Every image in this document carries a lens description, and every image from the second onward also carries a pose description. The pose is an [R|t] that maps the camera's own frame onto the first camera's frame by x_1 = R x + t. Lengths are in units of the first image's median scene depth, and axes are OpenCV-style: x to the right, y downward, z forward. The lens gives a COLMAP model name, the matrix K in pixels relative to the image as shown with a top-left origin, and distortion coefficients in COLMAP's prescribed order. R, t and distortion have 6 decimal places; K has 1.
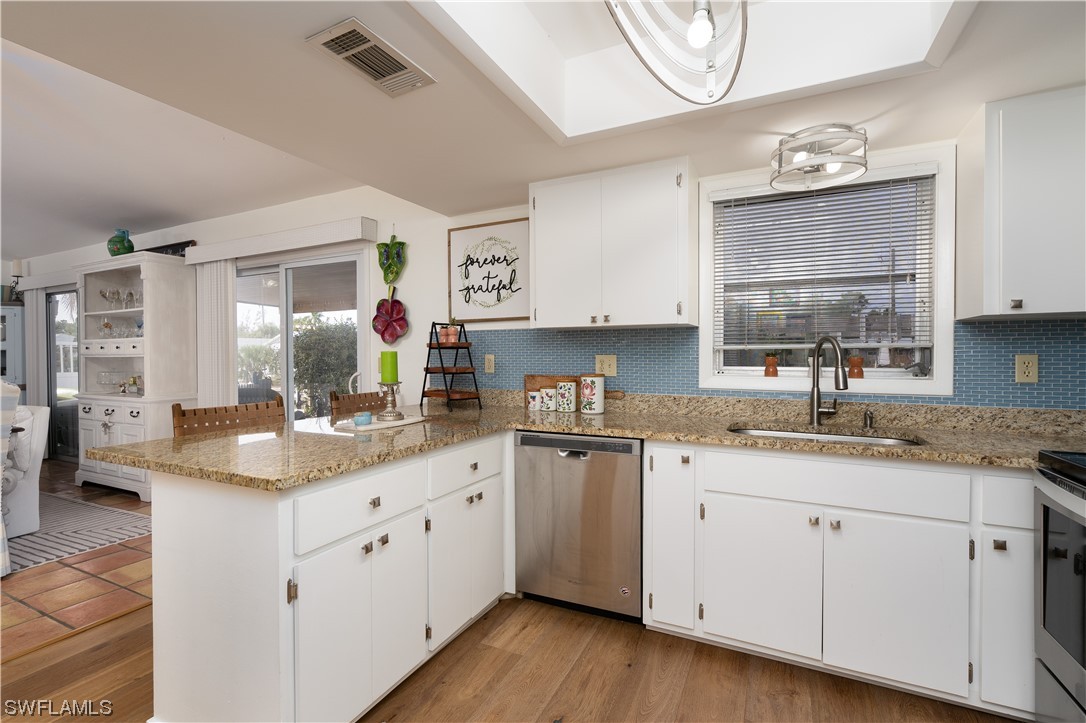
lens RADIAL K [[492.1, 0, 541.4], [0, 492.1, 359.4], [0, 0, 1]] dist [-0.004453, -0.001209]
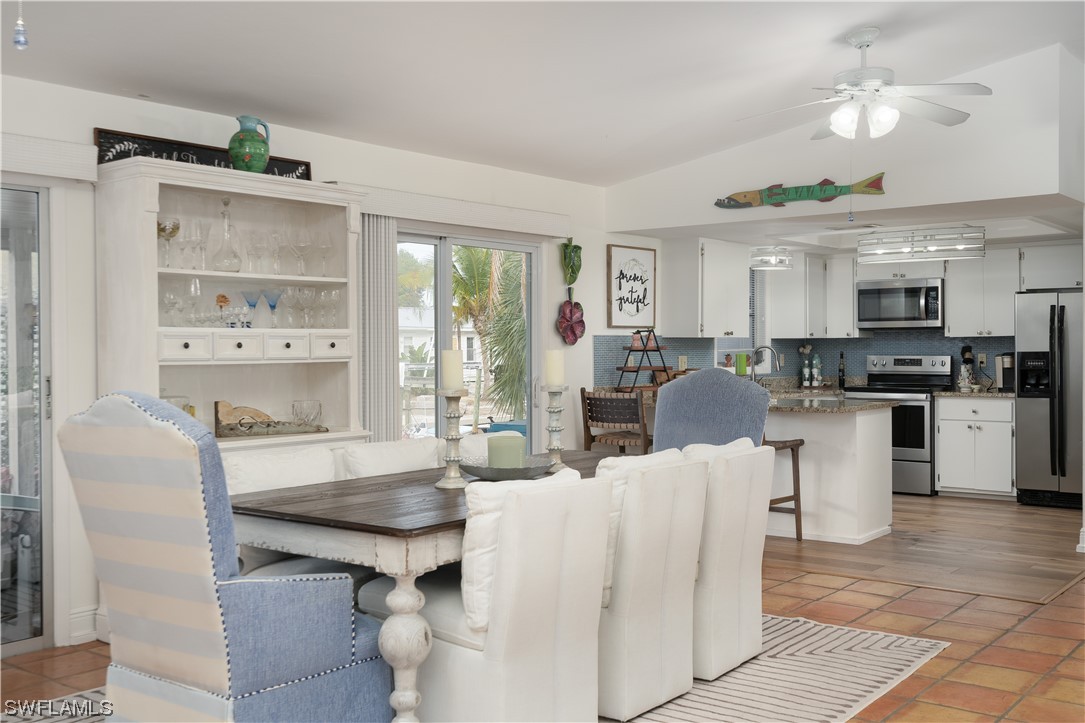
lens RADIAL K [[1087.8, 0, 542.5], [0, 1087.8, 361.5], [0, 0, 1]] dist [0.013985, 0.000071]
pose [[0.216362, -0.009524, 0.976267, -3.848899], [0.015327, 0.999862, 0.006358, -0.021862], [-0.976193, 0.013588, 0.216479, 0.895274]]
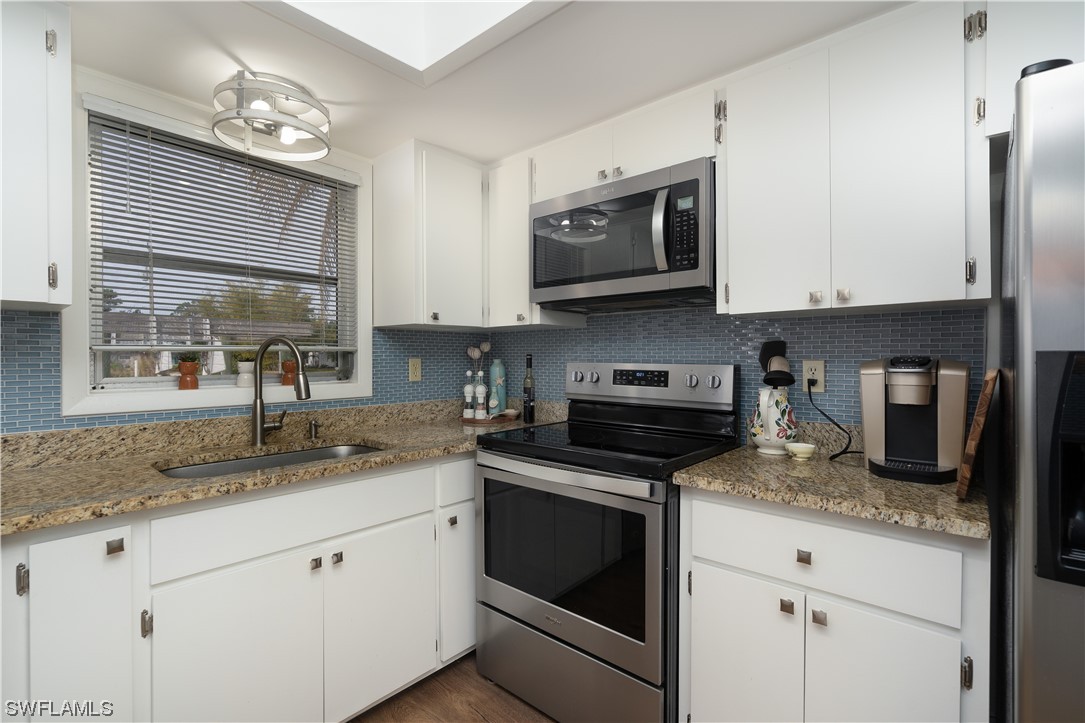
lens RADIAL K [[491.7, 0, 540.9], [0, 491.7, 359.4], [0, 0, 1]] dist [-0.004453, -0.001209]
pose [[0.272521, -0.003630, 0.962143, -0.095490], [0.010301, 0.999947, 0.000855, -0.004456], [-0.962095, 0.009678, 0.272544, 0.328957]]
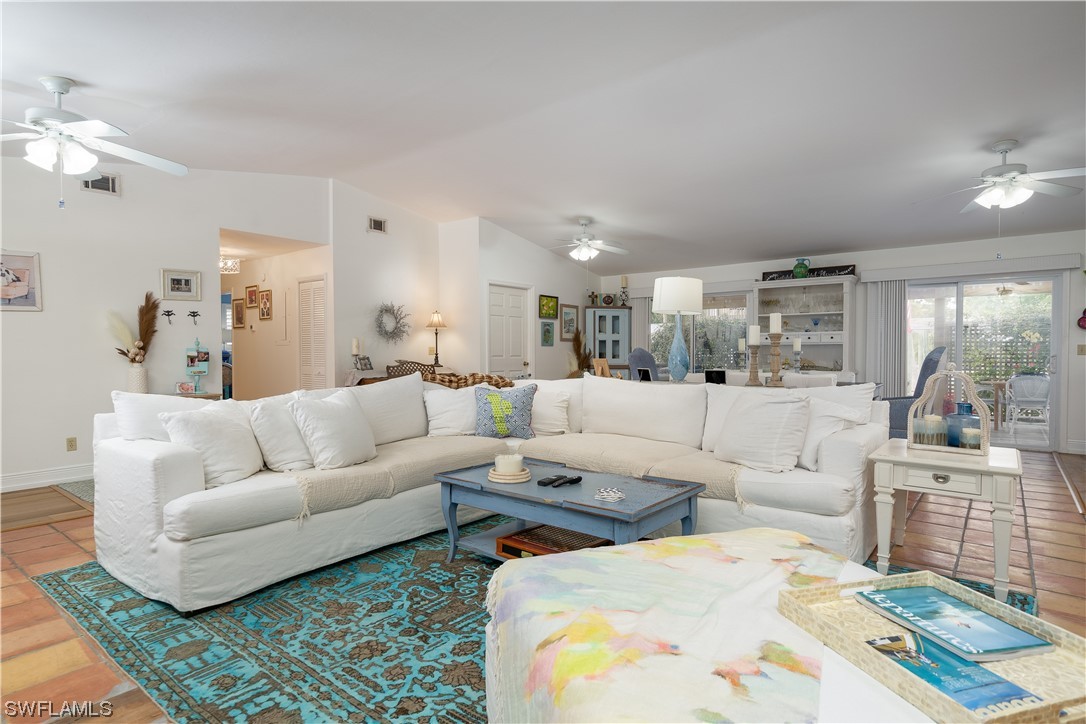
lens RADIAL K [[577.3, 0, 543.0], [0, 577.3, 362.0], [0, 0, 1]] dist [0.016141, -0.001143]
pose [[0.975684, 0.009180, -0.218991, -2.472723], [-0.006844, 0.999911, 0.011424, 0.066050], [0.219076, -0.009648, 0.975660, -1.814451]]
